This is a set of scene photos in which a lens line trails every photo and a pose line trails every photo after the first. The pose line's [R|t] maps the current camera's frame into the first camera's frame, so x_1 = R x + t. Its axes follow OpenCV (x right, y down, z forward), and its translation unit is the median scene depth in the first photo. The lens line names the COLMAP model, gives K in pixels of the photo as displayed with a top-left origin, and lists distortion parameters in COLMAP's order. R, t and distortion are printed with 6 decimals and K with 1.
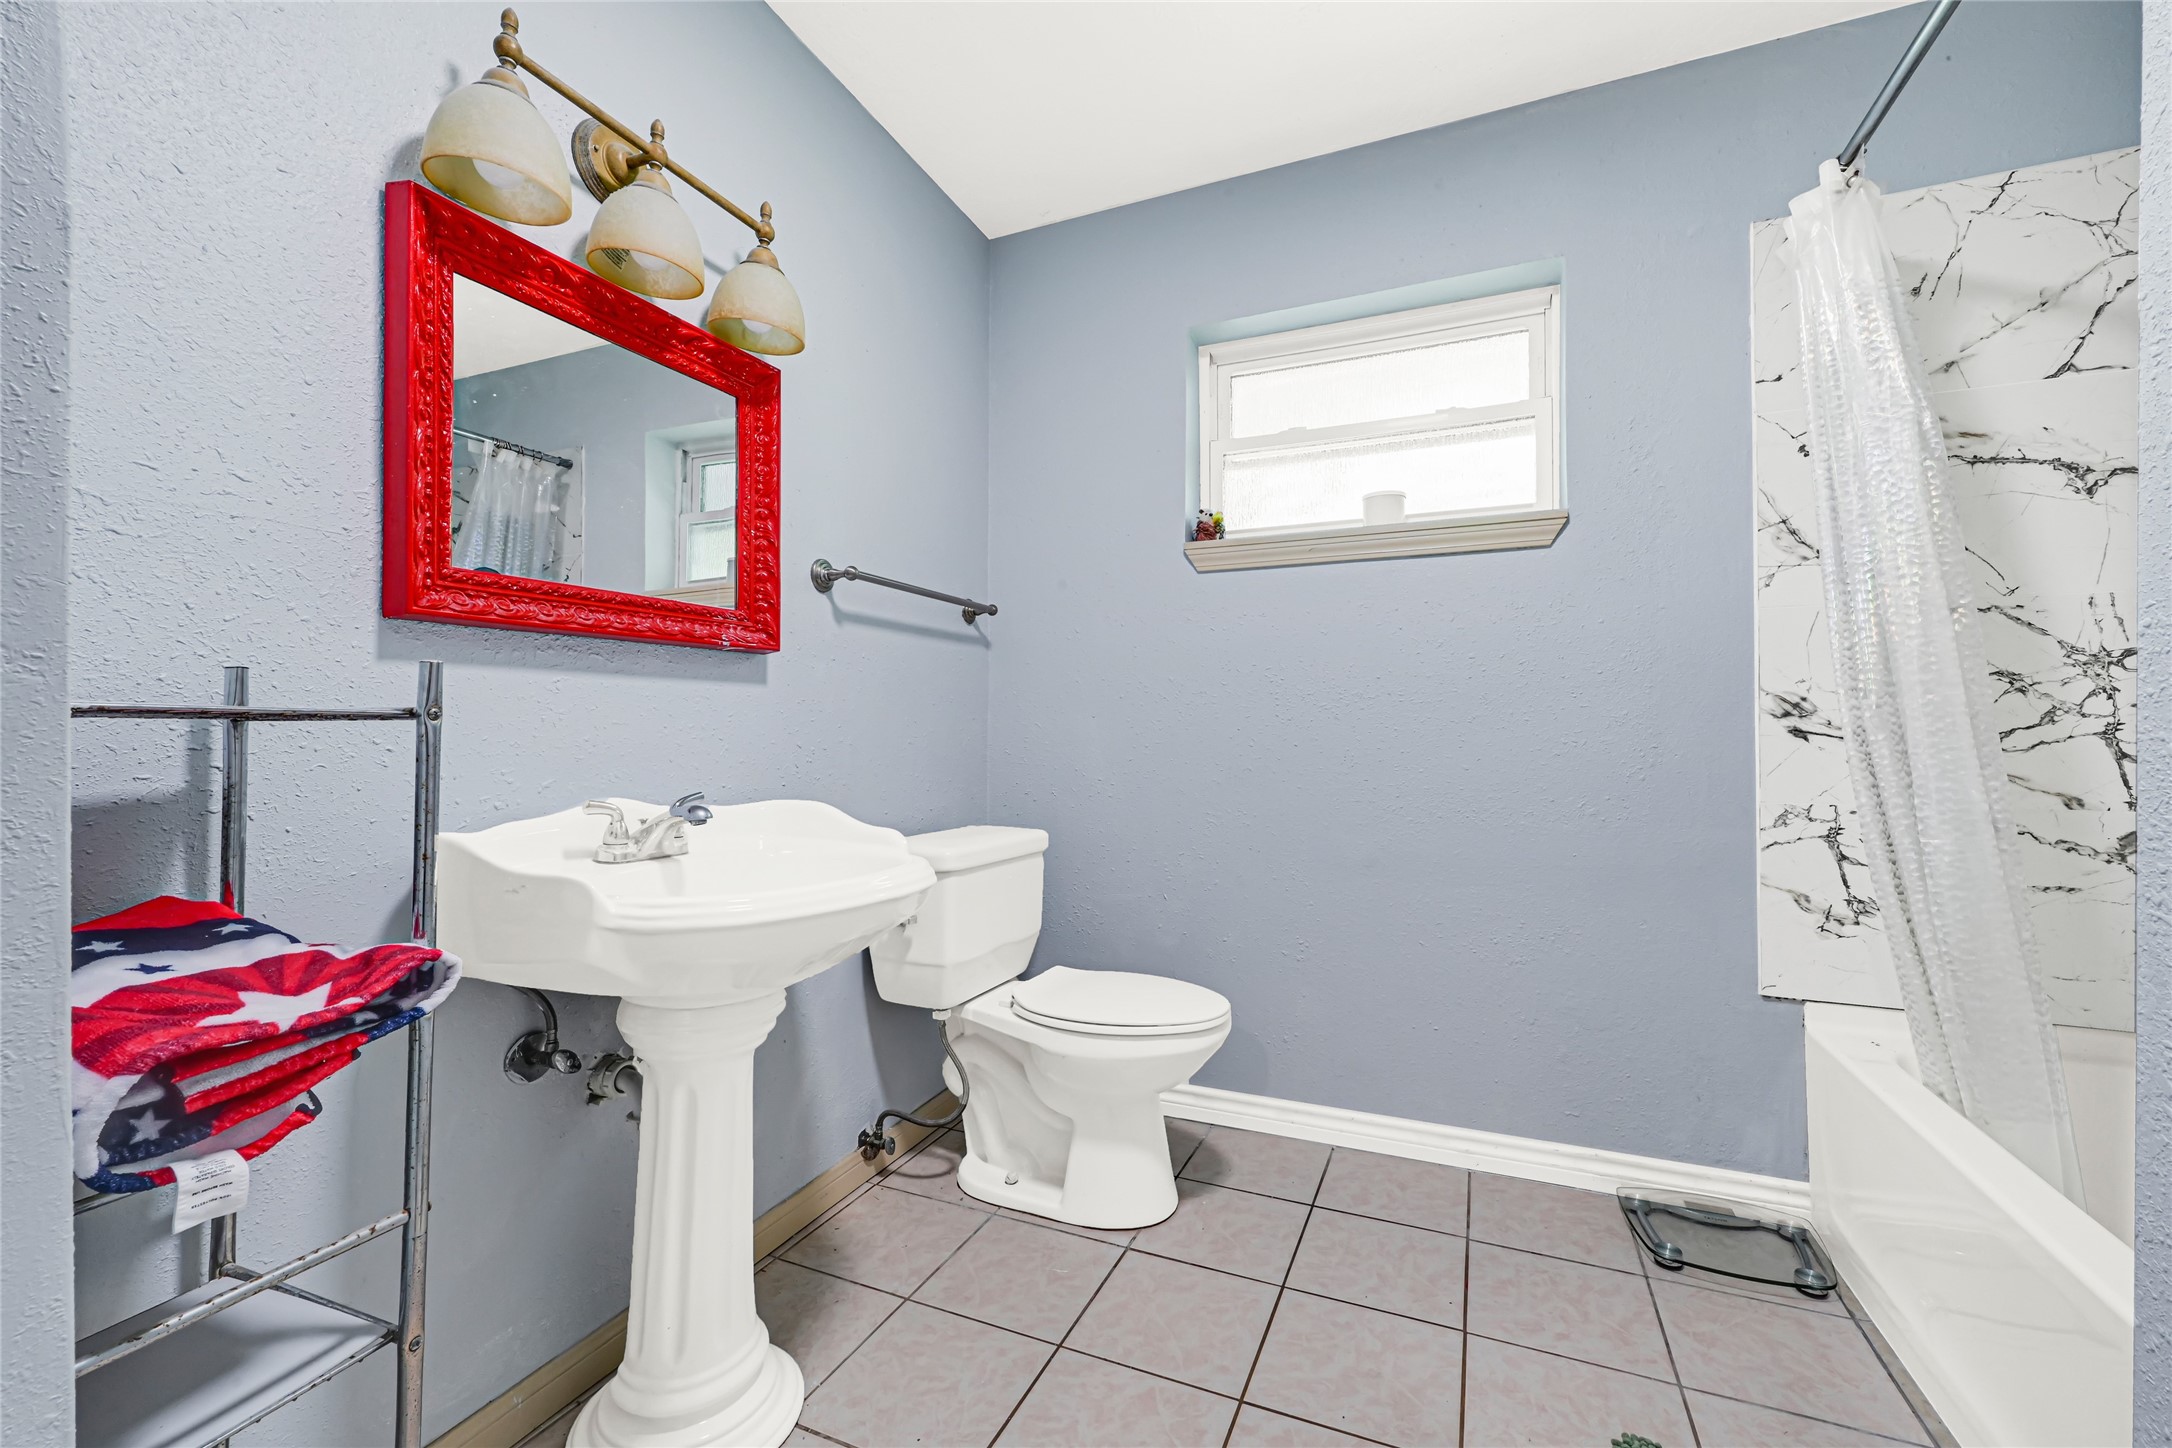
lens RADIAL K [[914.0, 0, 1100.4], [0, 914.0, 721.6], [0, 0, 1]] dist [0.000446, 0.000114]
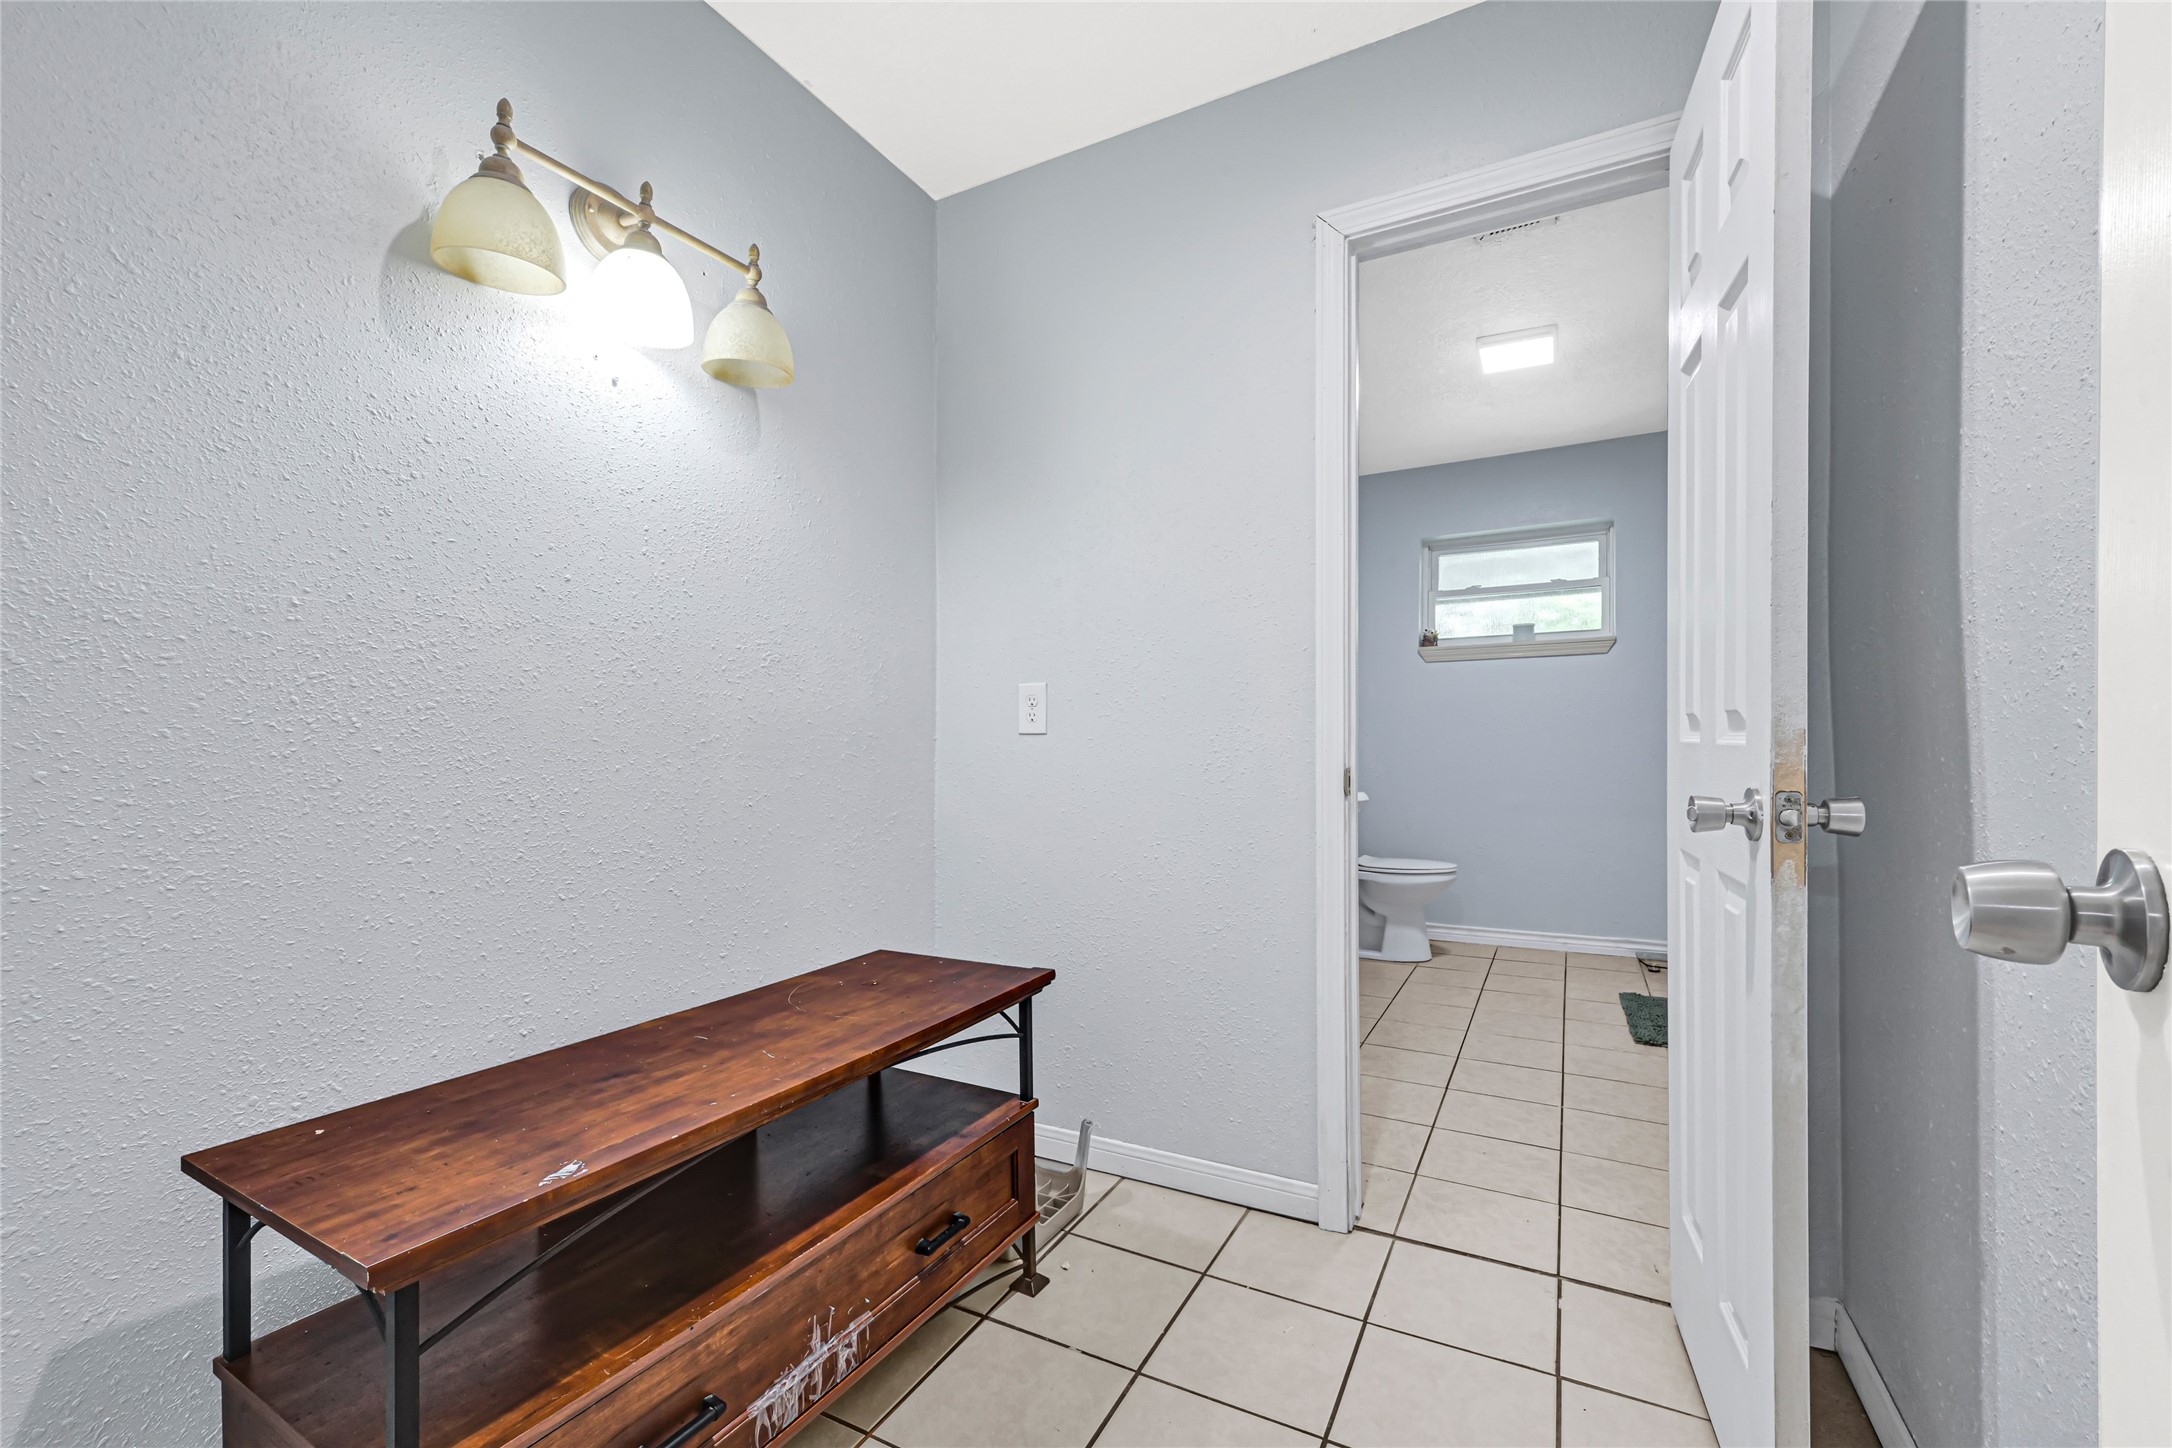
lens RADIAL K [[914.0, 0, 1100.4], [0, 914.0, 721.6], [0, 0, 1]] dist [0.000446, 0.000114]
pose [[0.996755, 0.003139, -0.080438, -0.562881], [-0.005172, 0.999672, -0.025081, 0.023830], [0.080333, 0.025415, 0.996444, -1.326285]]
